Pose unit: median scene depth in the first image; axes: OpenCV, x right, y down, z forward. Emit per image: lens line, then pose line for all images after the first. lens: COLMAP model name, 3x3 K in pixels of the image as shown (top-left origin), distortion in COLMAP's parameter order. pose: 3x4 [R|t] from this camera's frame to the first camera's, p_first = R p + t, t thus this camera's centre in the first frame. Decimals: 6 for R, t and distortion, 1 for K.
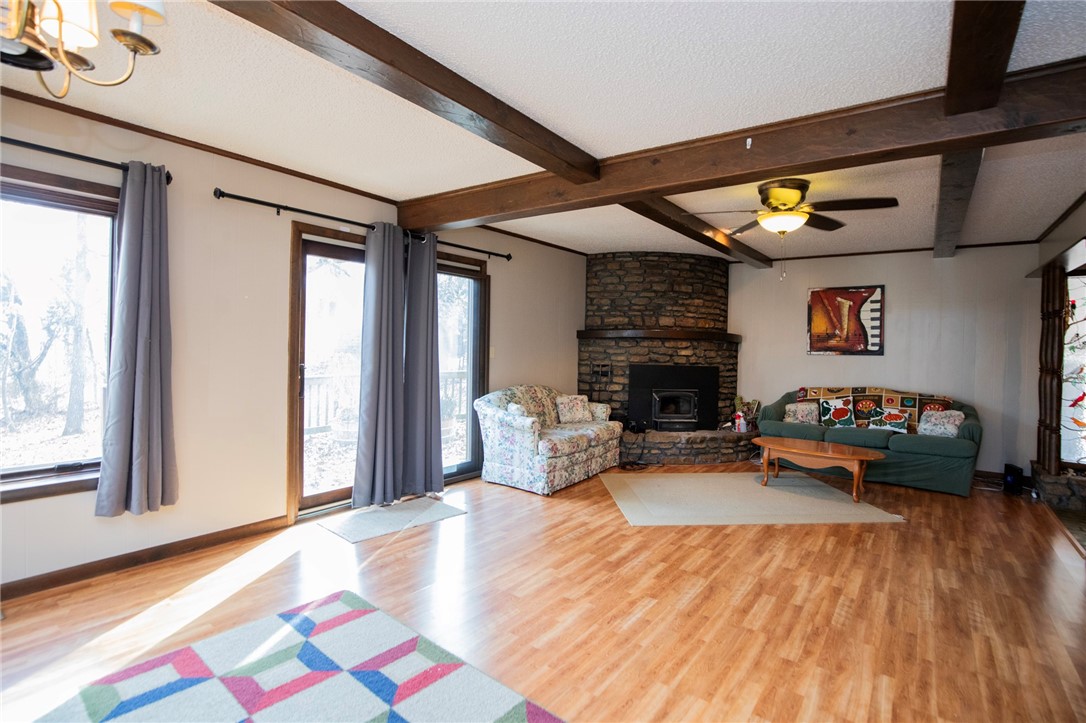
lens RADIAL K [[518.1, 0, 553.1], [0, 518.1, 353.8], [0, 0, 1]] dist [-0.029294, 0.000437]
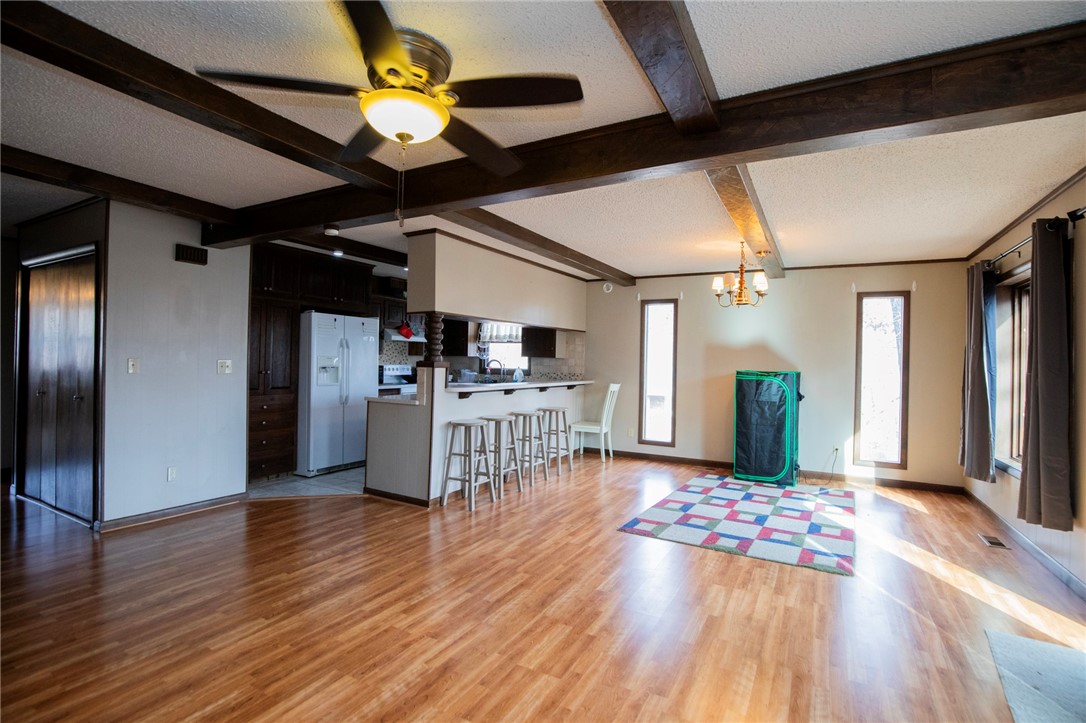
lens RADIAL K [[503.4, 0, 552.6], [0, 503.4, 359.1], [0, 0, 1]] dist [-0.025935, 0.000566]
pose [[-0.990020, -0.044849, -0.133603, 0.251002], [-0.045288, 0.998974, 0.000246, -0.006110], [0.133455, 0.006294, -0.991035, 1.113855]]
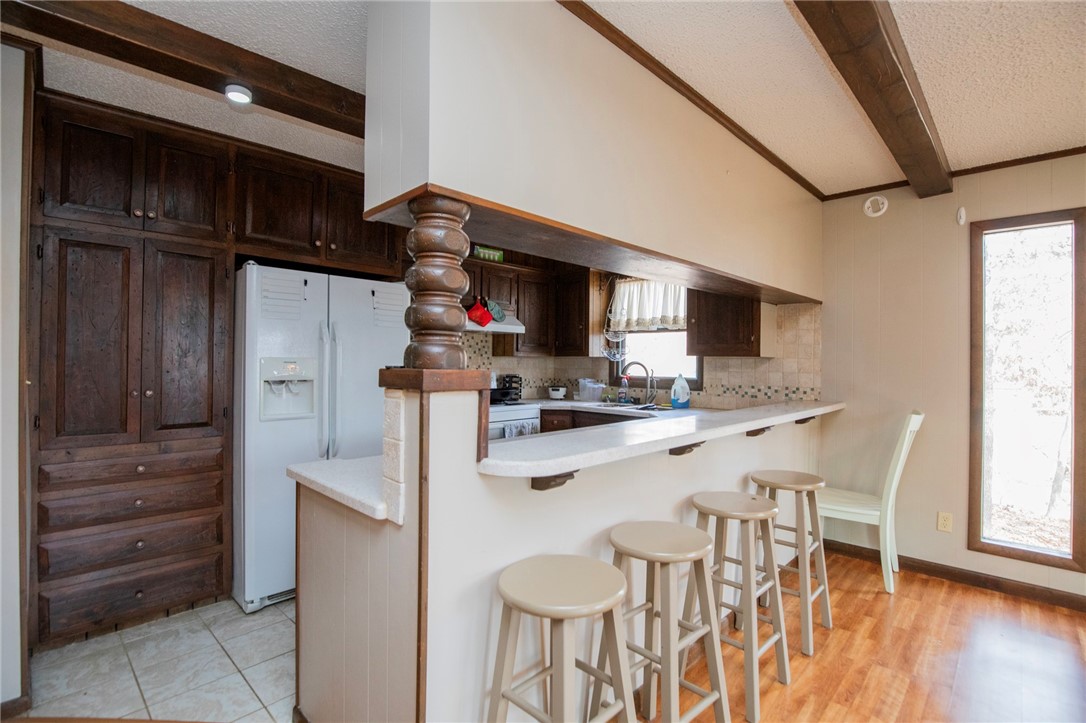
lens RADIAL K [[503.4, 0, 552.6], [0, 503.4, 359.1], [0, 0, 1]] dist [-0.025935, 0.000566]
pose [[-0.990797, -0.032597, 0.131372, 0.248905], [-0.032205, 0.999468, 0.005107, -0.000177], [-0.131469, 0.000829, -0.991320, 0.426122]]
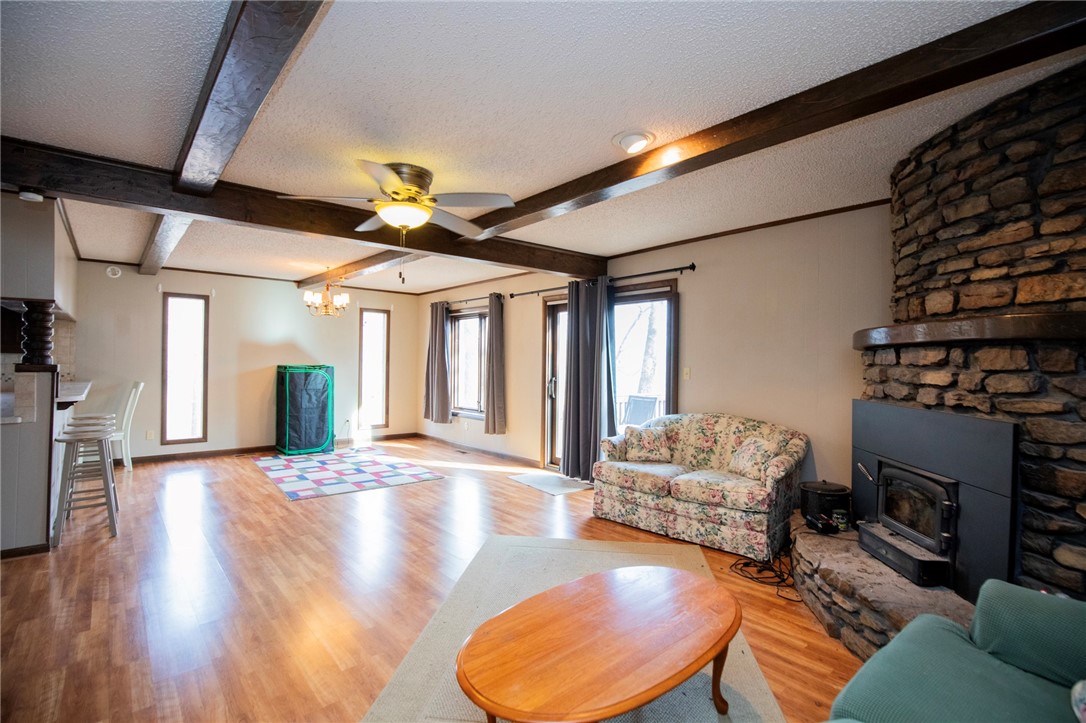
lens RADIAL K [[503.4, 0, 552.6], [0, 503.4, 359.1], [0, 0, 1]] dist [-0.025935, 0.000566]
pose [[-0.207633, -0.029357, -0.977766, 0.870731], [-0.025615, 0.999370, -0.024567, -0.000282], [0.977871, 0.019945, -0.208254, 1.021486]]
